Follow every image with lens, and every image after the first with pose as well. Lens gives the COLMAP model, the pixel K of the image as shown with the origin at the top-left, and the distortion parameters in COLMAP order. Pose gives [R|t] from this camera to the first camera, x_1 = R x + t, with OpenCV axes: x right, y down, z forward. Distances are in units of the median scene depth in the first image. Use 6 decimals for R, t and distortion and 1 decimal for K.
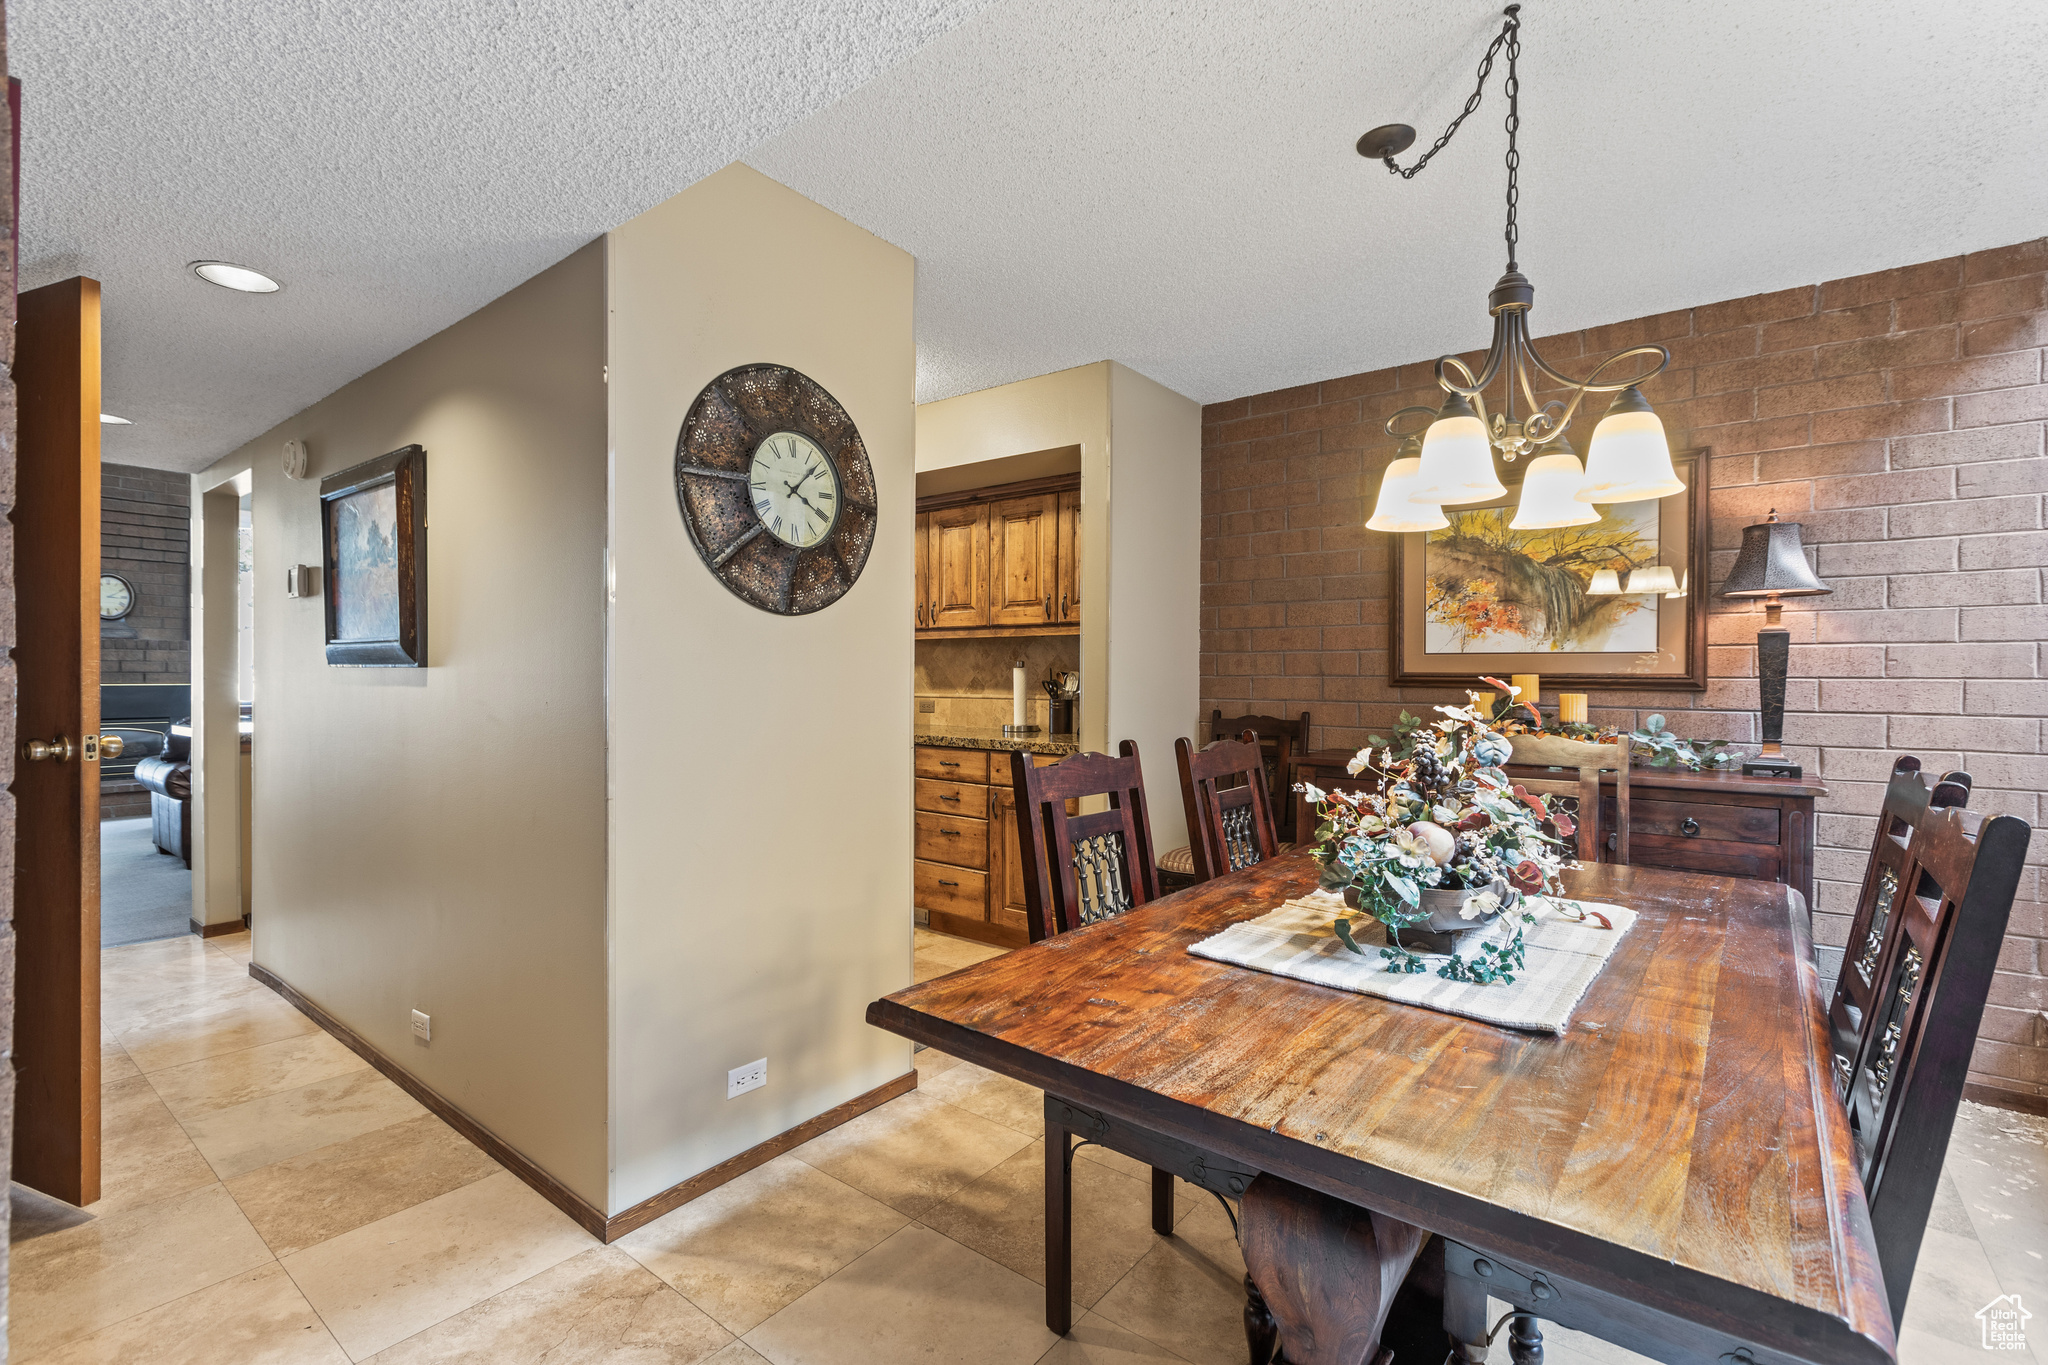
lens RADIAL K [[928.0, 0, 1005.3], [0, 928.0, 676.2], [0, 0, 1]] dist [0.000477, 0.000168]
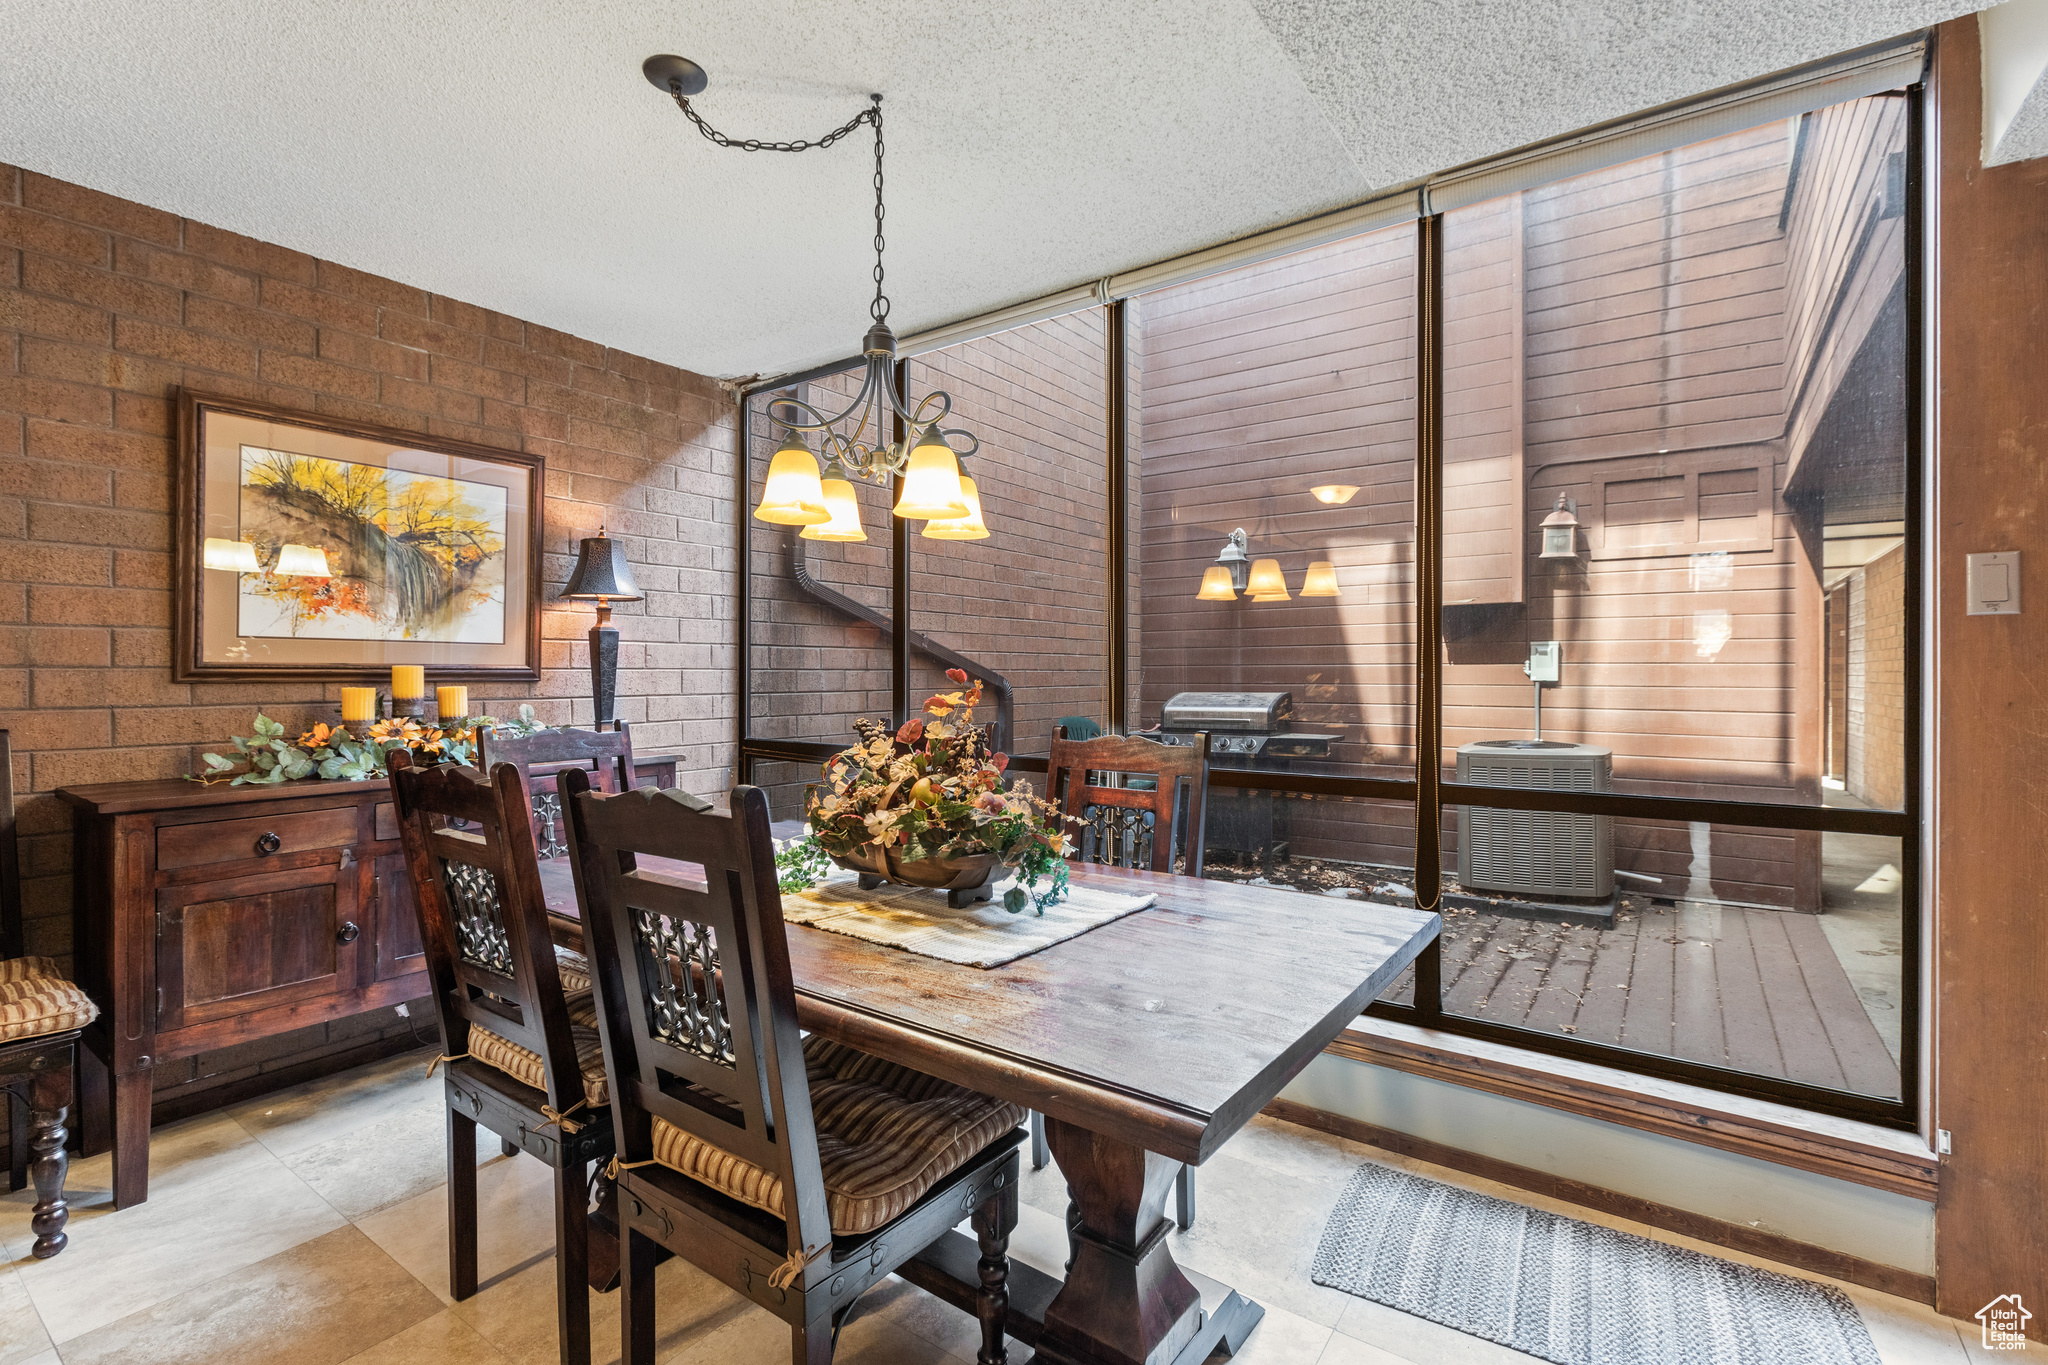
lens RADIAL K [[928.0, 0, 1017.3], [0, 928.0, 666.3], [0, 0, 1]] dist [0.000477, 0.000168]
pose [[-0.057817, 0.000342, 0.998327, -0.325360], [-0.000614, 1.000000, -0.000378, -0.001035], [-0.998327, -0.000635, -0.057817, 0.459735]]
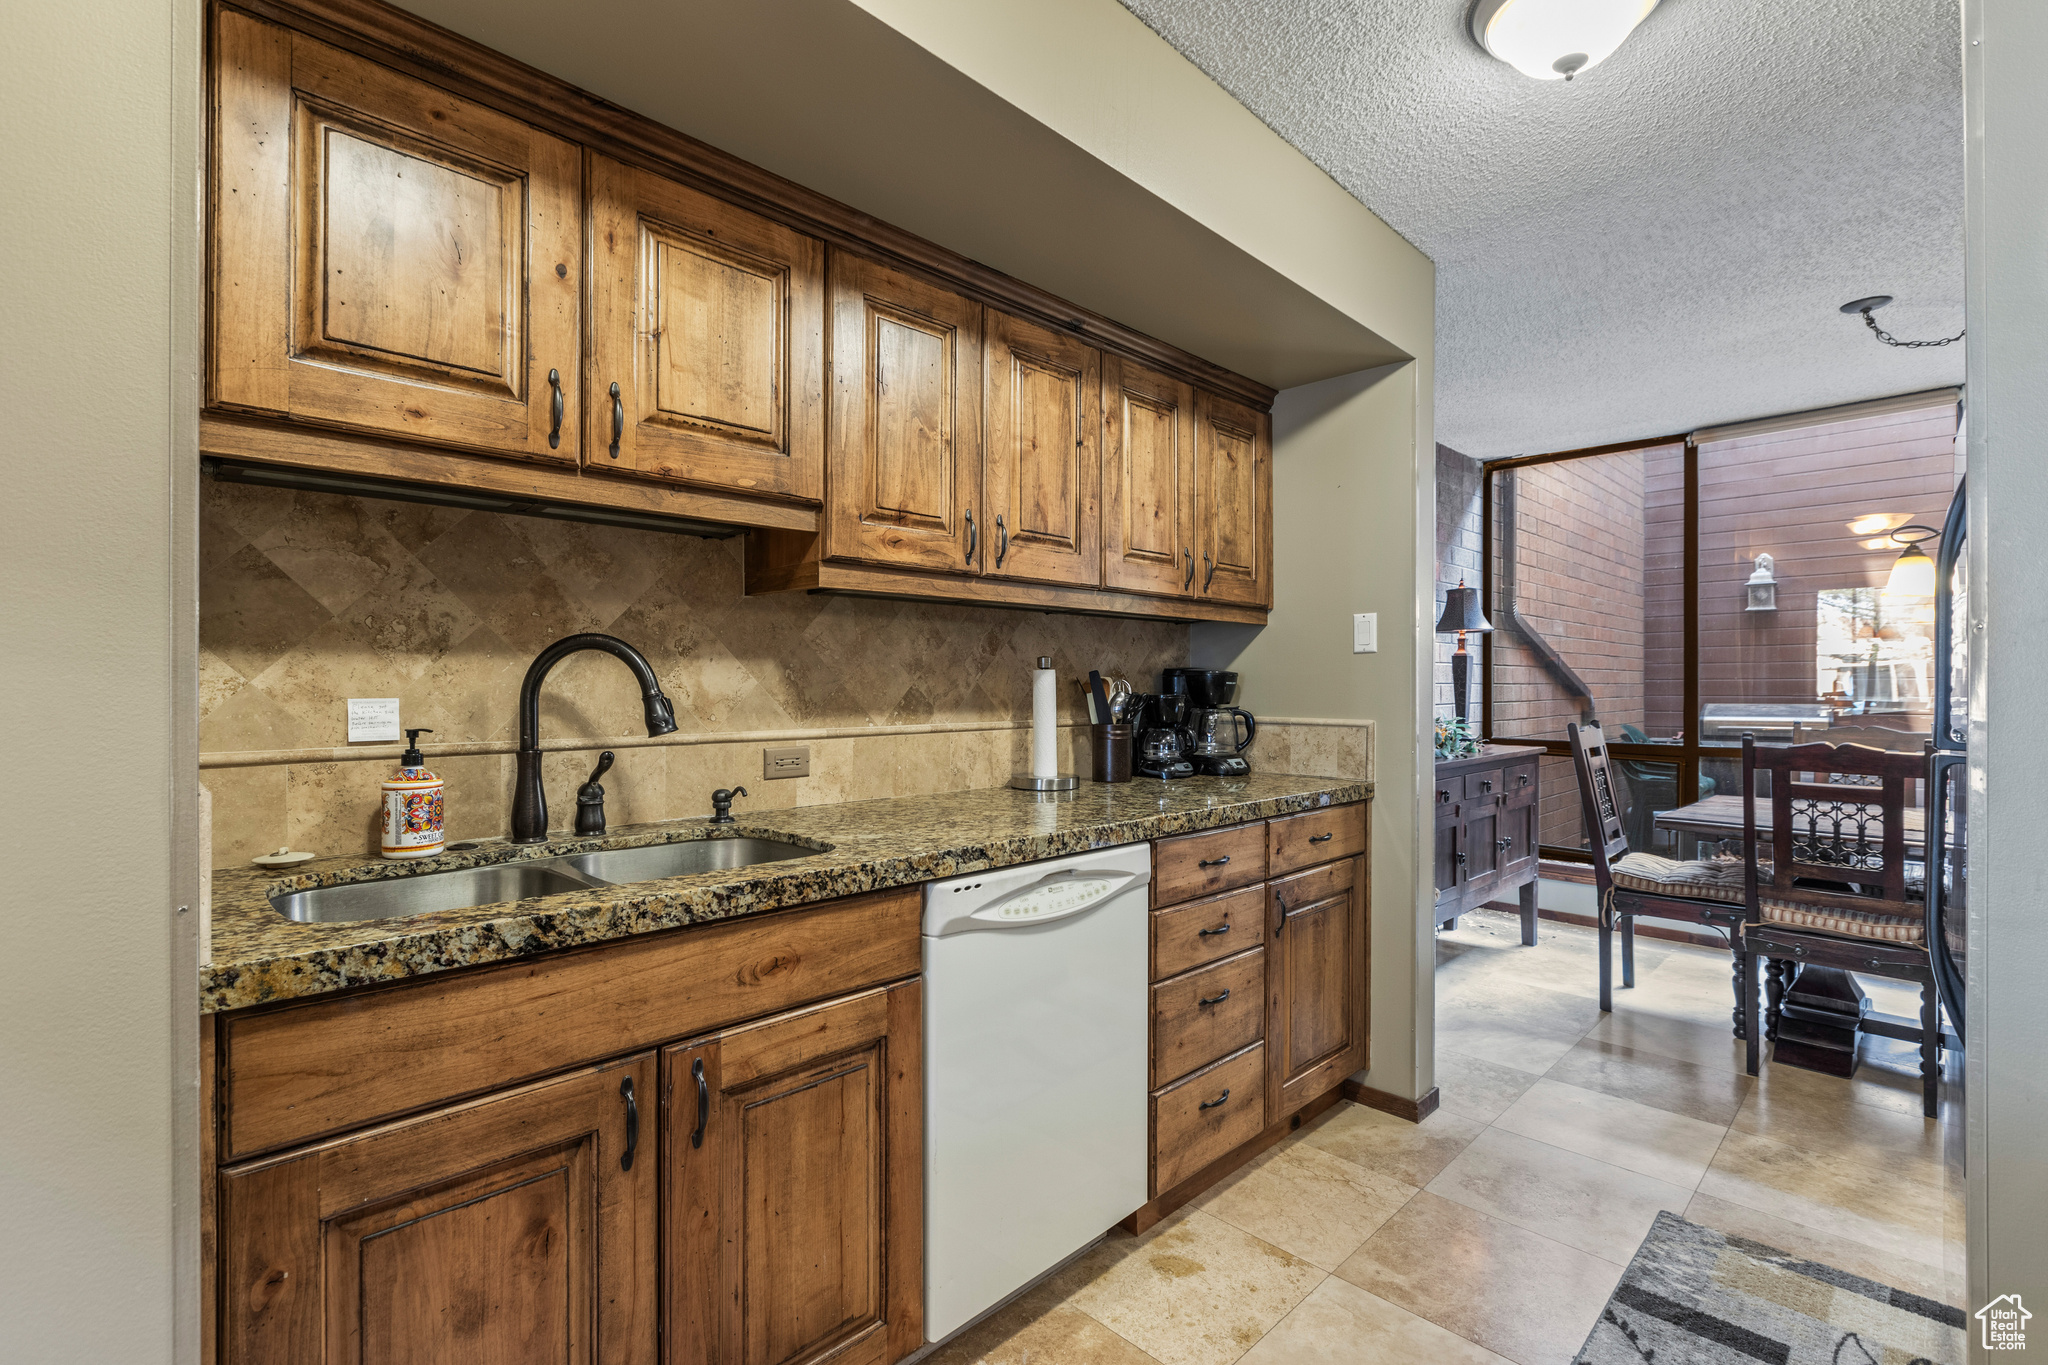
lens RADIAL K [[928.0, 0, 1007.8], [0, 928.0, 683.0], [0, 0, 1]] dist [0.000477, 0.000168]
pose [[0.123865, -0.003819, 0.992292, -0.732513], [-0.001158, 0.999991, 0.003994, -0.004835], [-0.992298, -0.001644, 0.123859, 1.348641]]
